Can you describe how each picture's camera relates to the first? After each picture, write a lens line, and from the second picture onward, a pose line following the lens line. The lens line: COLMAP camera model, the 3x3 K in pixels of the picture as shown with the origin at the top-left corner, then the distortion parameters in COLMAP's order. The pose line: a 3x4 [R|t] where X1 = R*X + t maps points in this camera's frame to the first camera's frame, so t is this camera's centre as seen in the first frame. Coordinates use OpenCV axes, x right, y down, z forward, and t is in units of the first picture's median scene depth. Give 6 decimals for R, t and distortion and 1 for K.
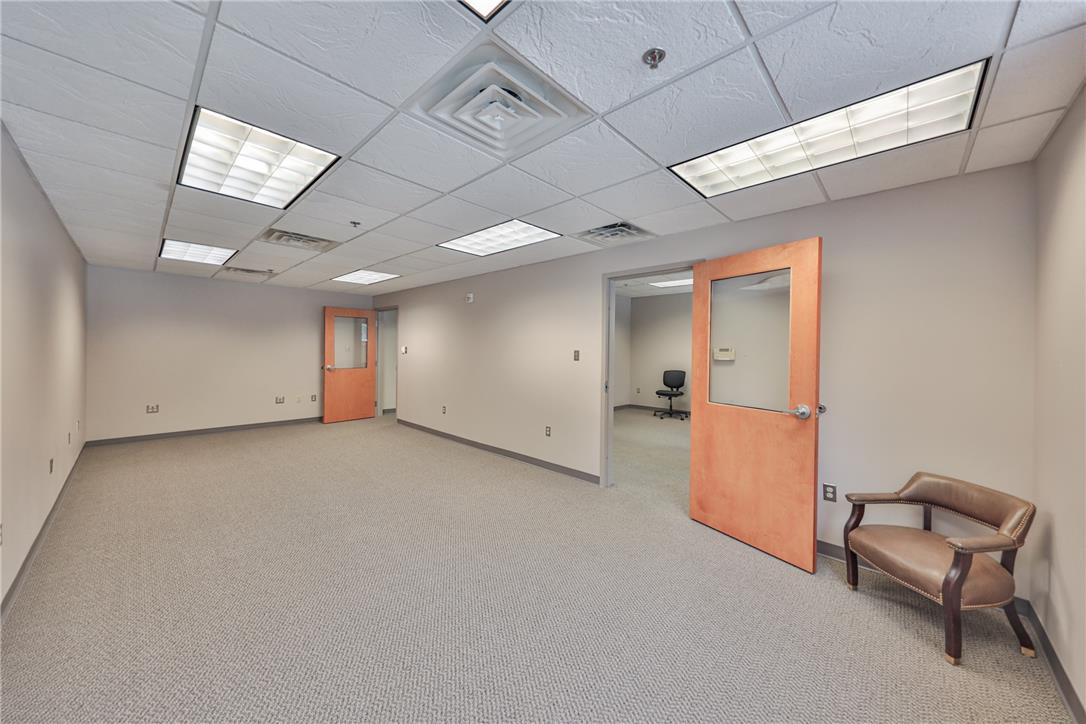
lens RADIAL K [[378.9, 0, 566.7], [0, 378.9, 356.7], [0, 0, 1]] dist [0.001240, -0.000086]
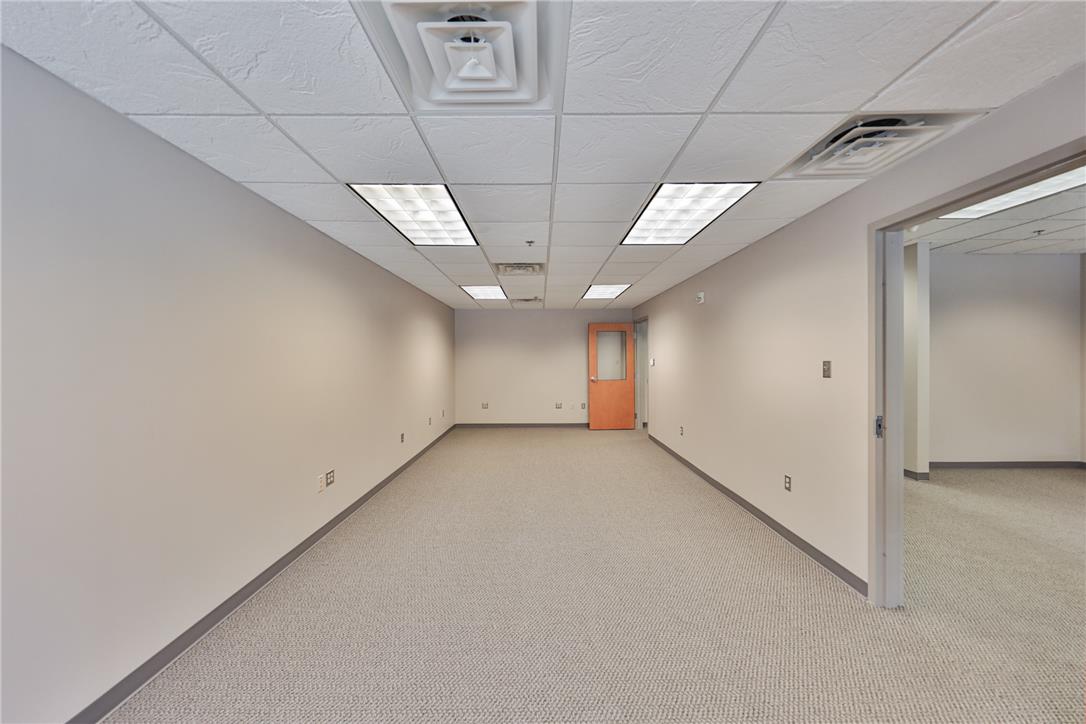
lens RADIAL K [[392.5, 0, 541.3], [0, 392.5, 363.8], [0, 0, 1]] dist [-0.007425, -0.000074]
pose [[0.657377, -0.009062, -0.753508, 0.207316], [0.002195, 0.999946, -0.010110, -0.006840], [0.753559, 0.004992, 0.657361, 0.247906]]
